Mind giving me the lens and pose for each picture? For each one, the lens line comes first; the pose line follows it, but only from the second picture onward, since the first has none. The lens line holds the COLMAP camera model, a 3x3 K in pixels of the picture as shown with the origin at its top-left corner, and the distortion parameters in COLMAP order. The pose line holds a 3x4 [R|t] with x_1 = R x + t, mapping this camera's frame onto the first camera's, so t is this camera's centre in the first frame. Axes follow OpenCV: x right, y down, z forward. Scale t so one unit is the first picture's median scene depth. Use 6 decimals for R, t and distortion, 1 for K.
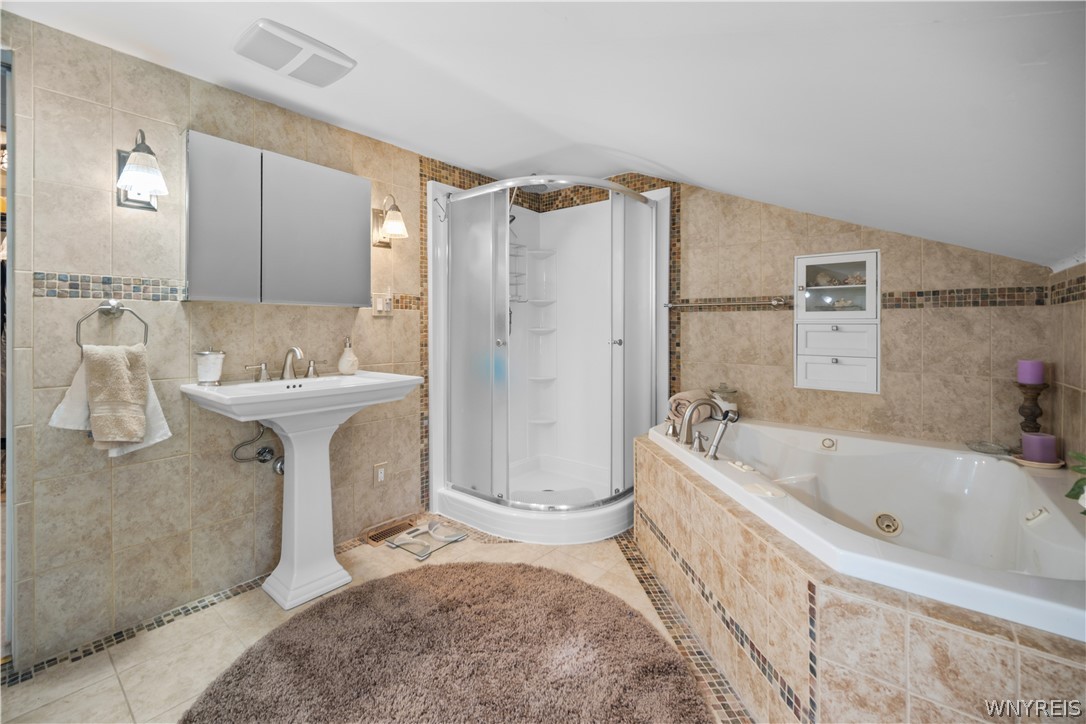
lens RADIAL K [[443.1, 0, 544.9], [0, 443.1, 343.4], [0, 0, 1]] dist [-0.001760, 0.000033]
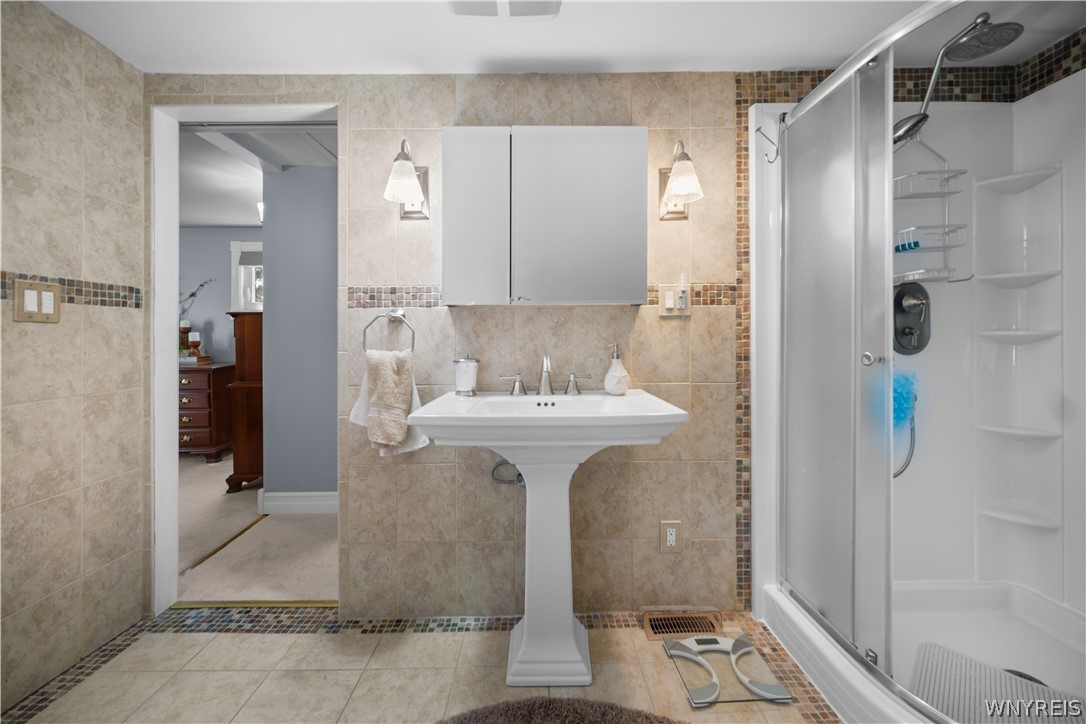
lens RADIAL K [[443.1, 0, 544.9], [0, 443.1, 343.4], [0, 0, 1]] dist [-0.001760, 0.000033]
pose [[0.637051, 0.005140, -0.770805, 0.058942], [-0.019842, 0.999756, -0.009732, -0.007044], [0.770566, 0.021495, 0.636997, 0.434057]]
